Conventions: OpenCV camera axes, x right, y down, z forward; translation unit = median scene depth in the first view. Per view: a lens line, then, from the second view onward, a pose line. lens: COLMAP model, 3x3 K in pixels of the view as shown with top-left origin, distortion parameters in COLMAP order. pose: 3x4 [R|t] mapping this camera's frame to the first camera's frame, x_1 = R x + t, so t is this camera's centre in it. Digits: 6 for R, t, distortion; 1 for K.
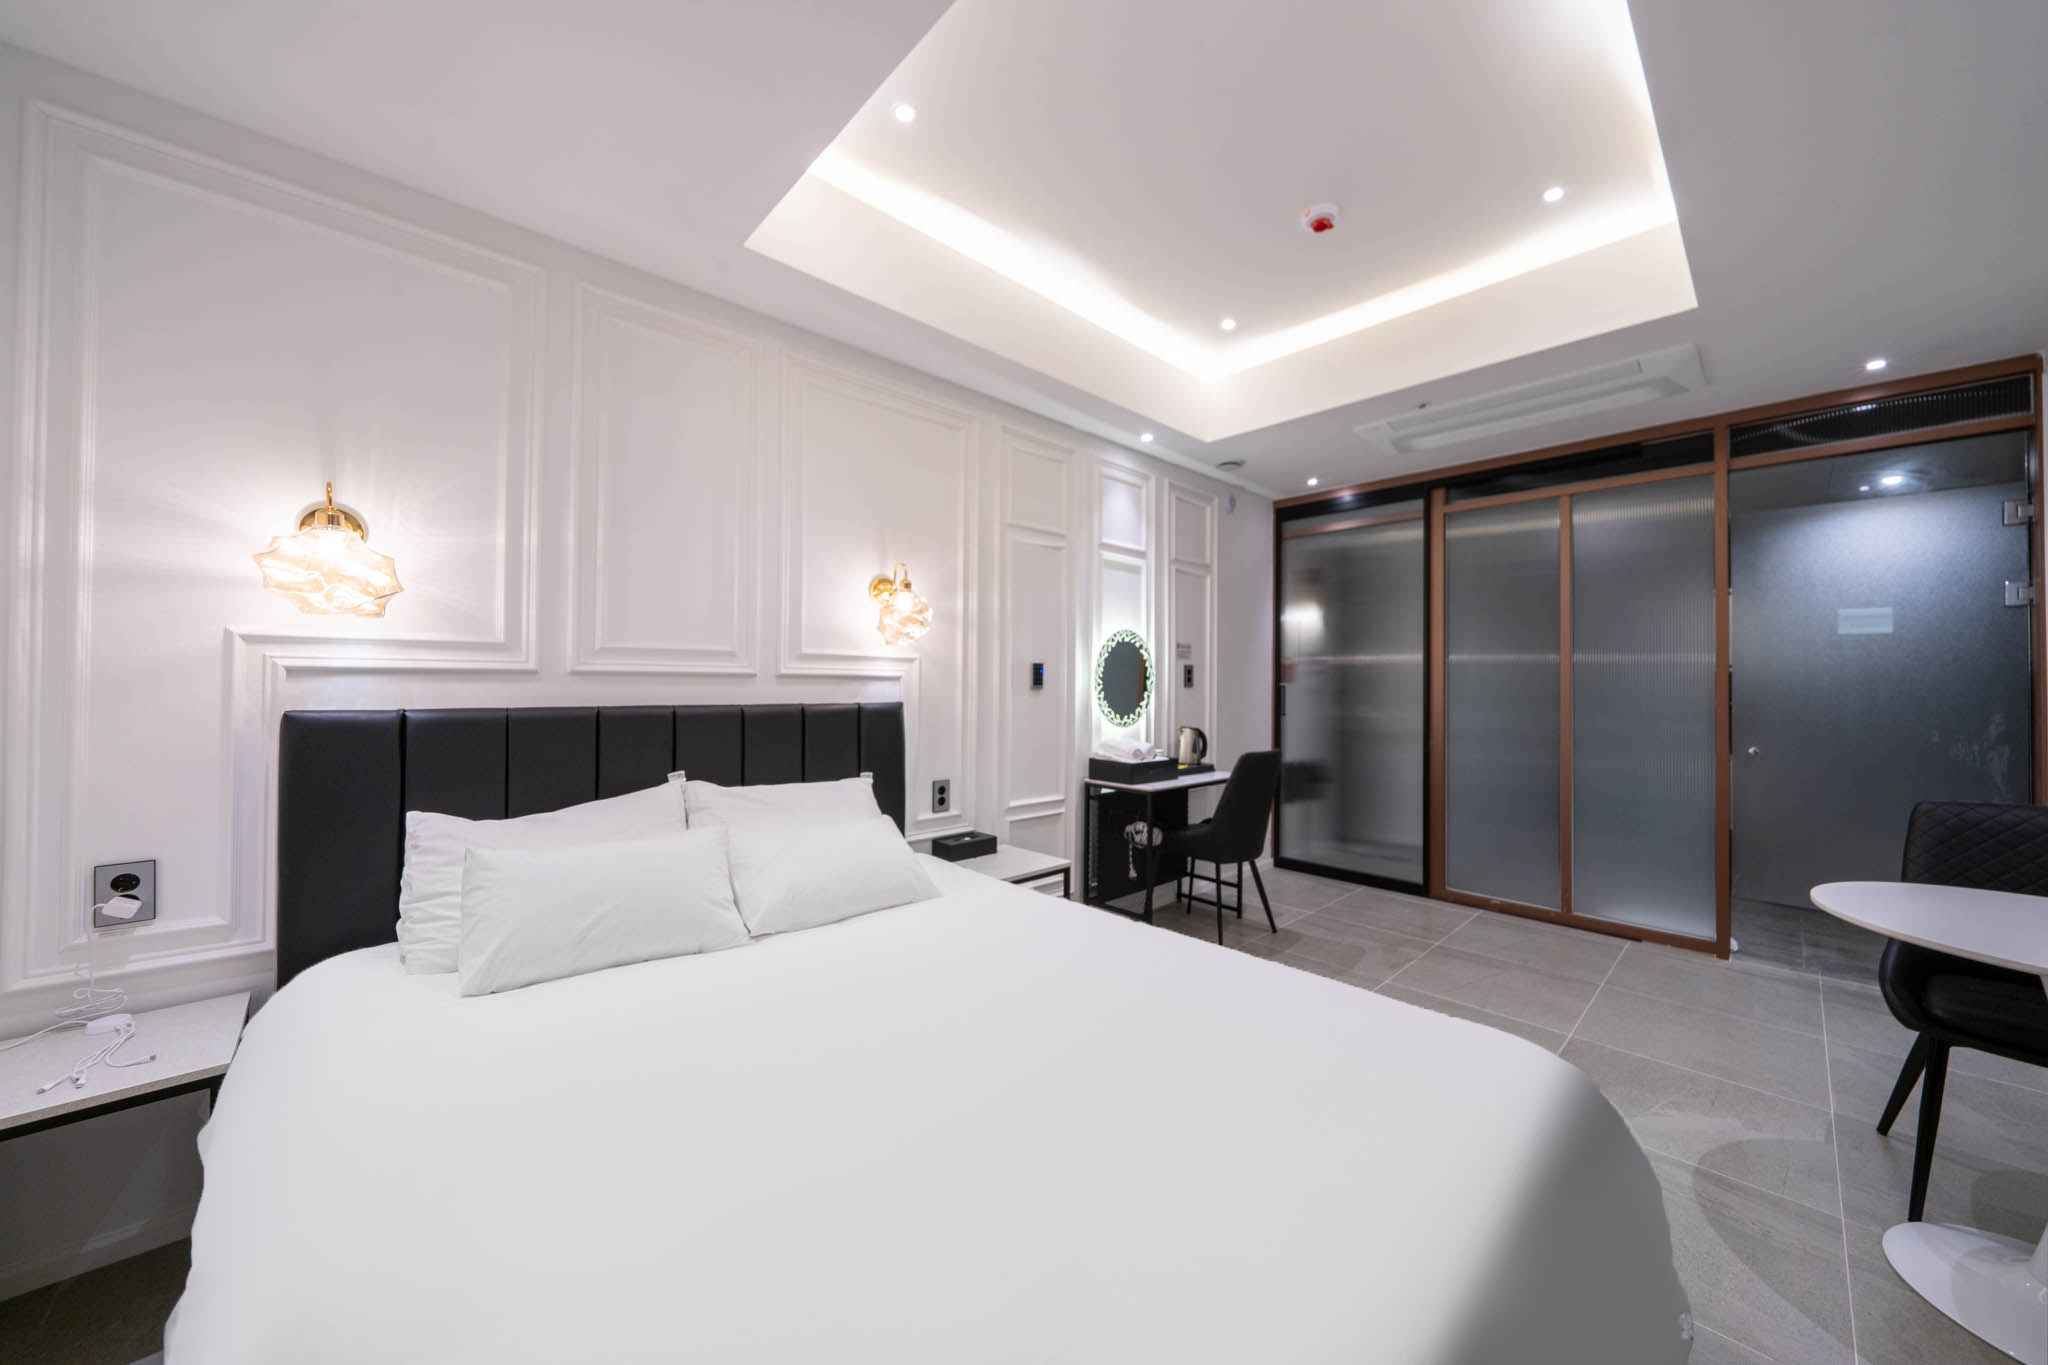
lens RADIAL K [[734.6, 0, 1030.3], [0, 734.6, 680.7], [0, 0, 1]] dist [0.000433, -0.000011]
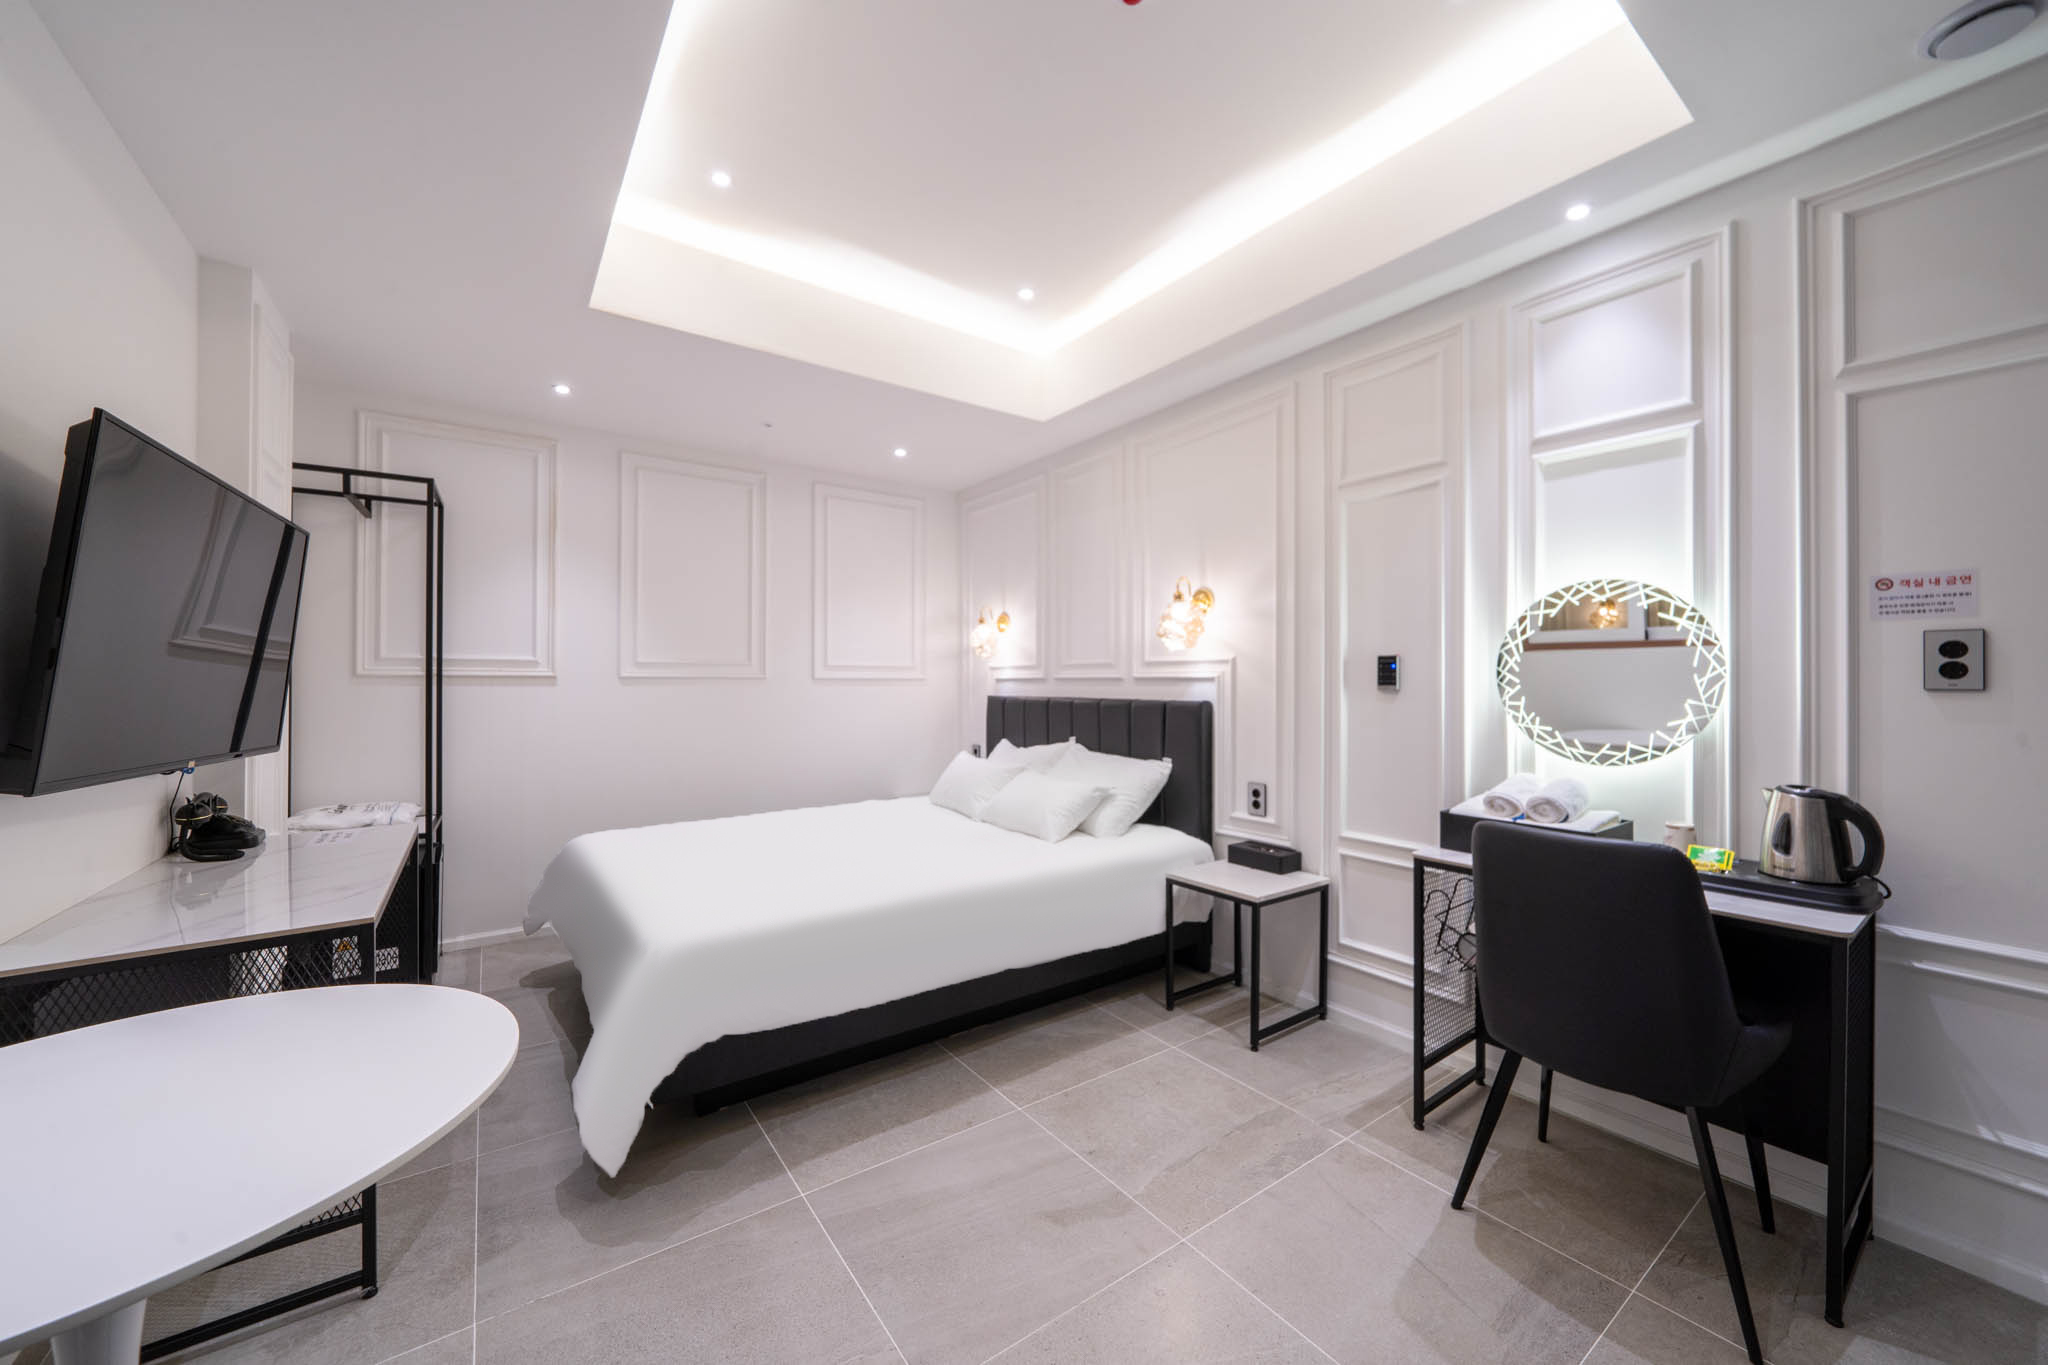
lens RADIAL K [[747.3, 0, 1050.0], [0, 747.3, 672.3], [0, 0, 1]] dist [-0.000331, -0.000014]
pose [[-0.116152, -0.017956, -0.993069, 0.906547], [0.006942, 0.999797, -0.018890, 0.005673], [0.993207, -0.009088, -0.116004, 0.854718]]
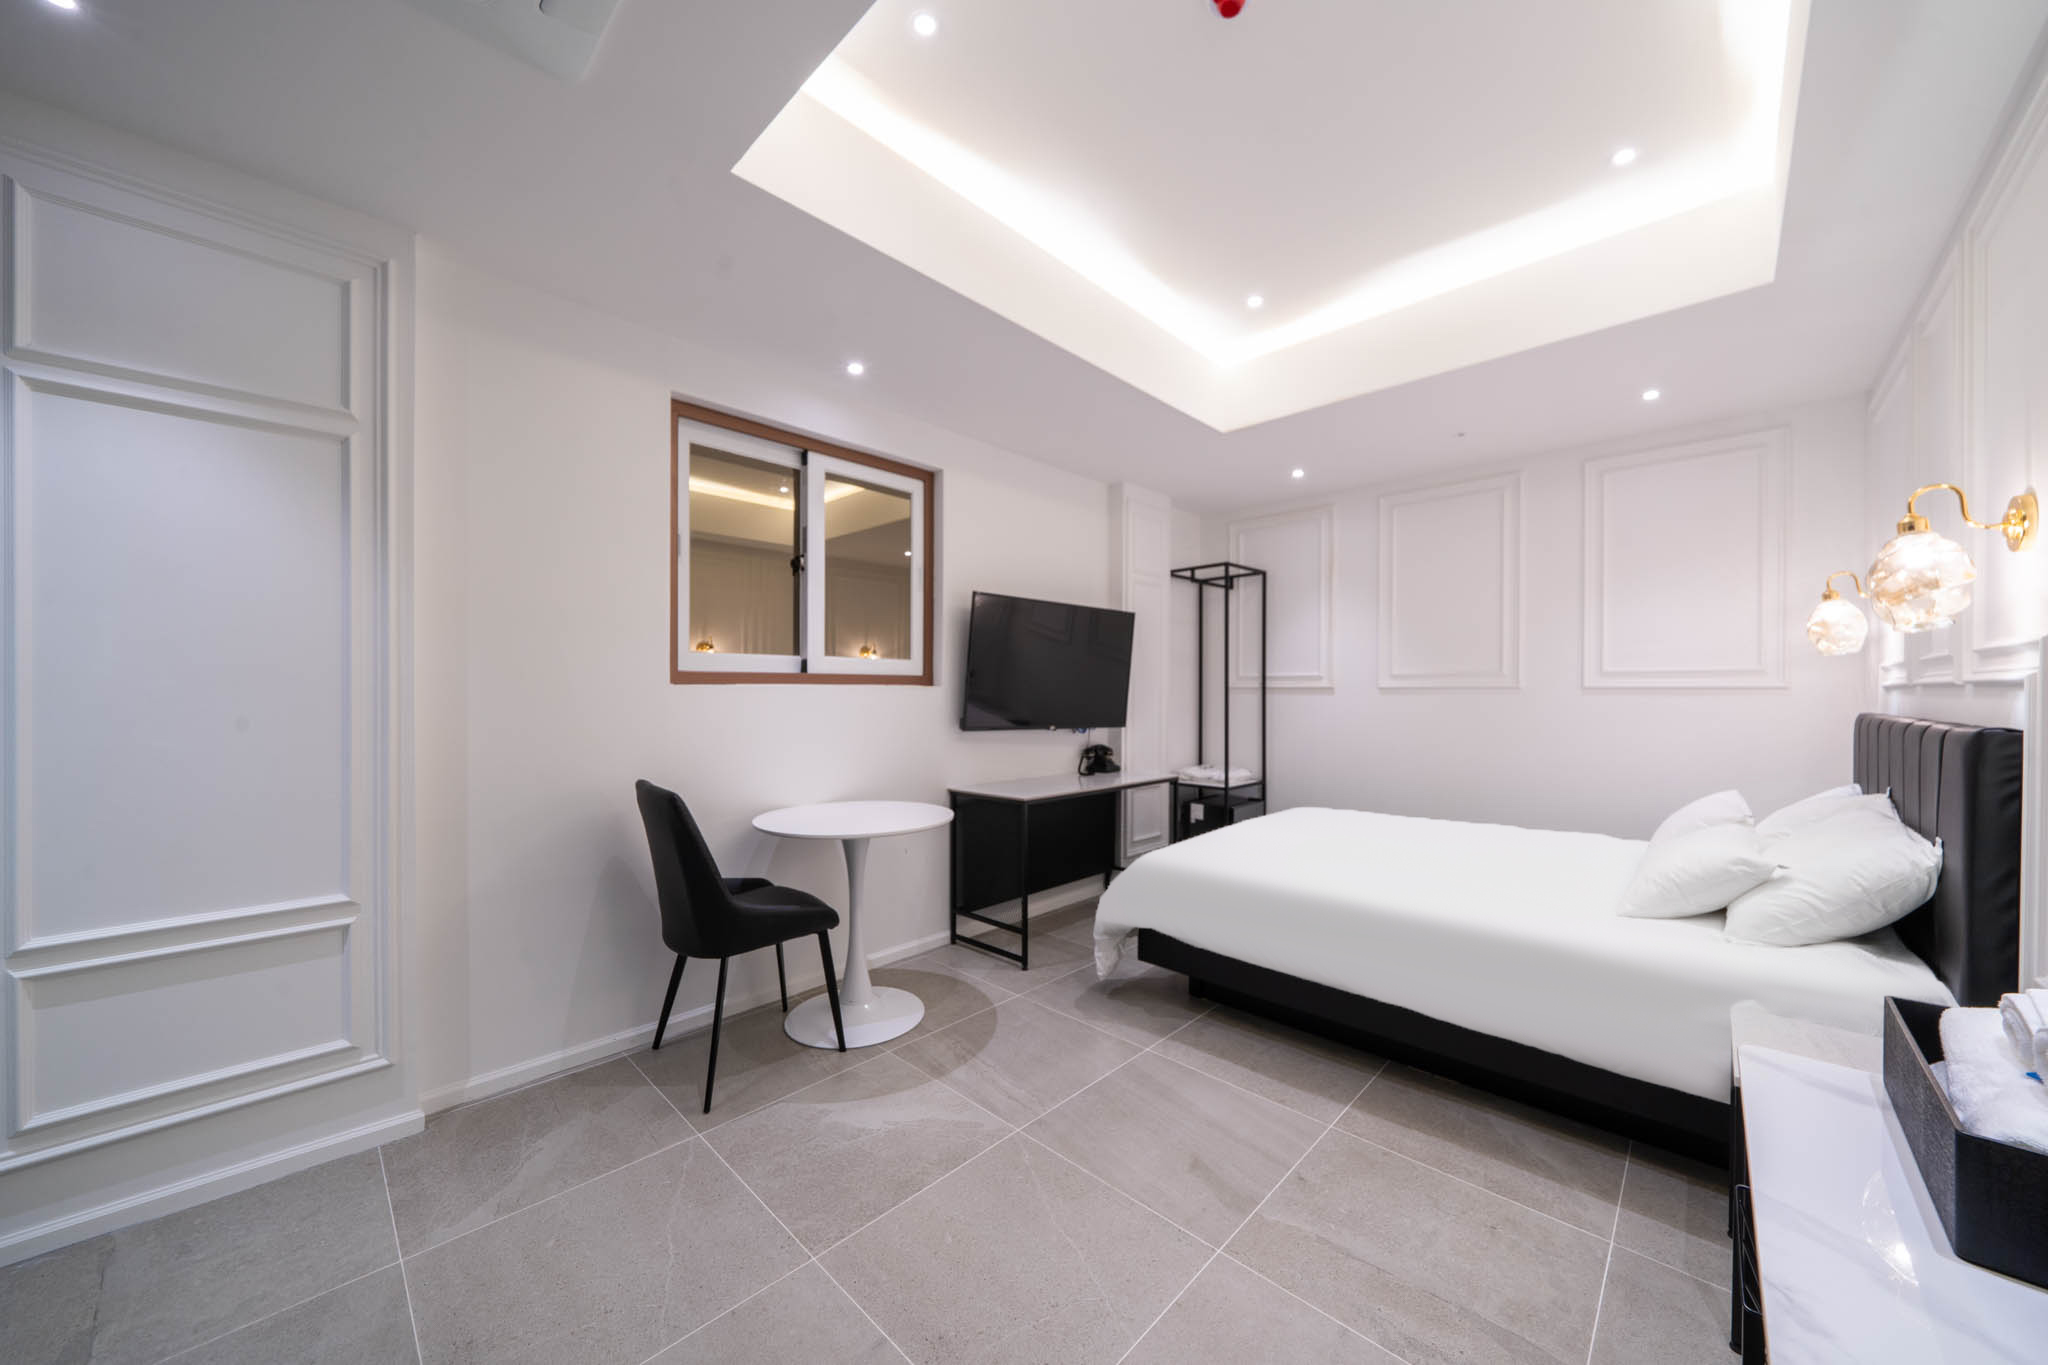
lens RADIAL K [[734.6, 0, 1030.3], [0, 734.6, 680.7], [0, 0, 1]] dist [0.000433, -0.000011]
pose [[-0.998636, -0.006854, -0.051751, 0.513944], [-0.005619, 0.999697, -0.023975, 0.010527], [0.051900, -0.023652, -0.998372, 1.418410]]
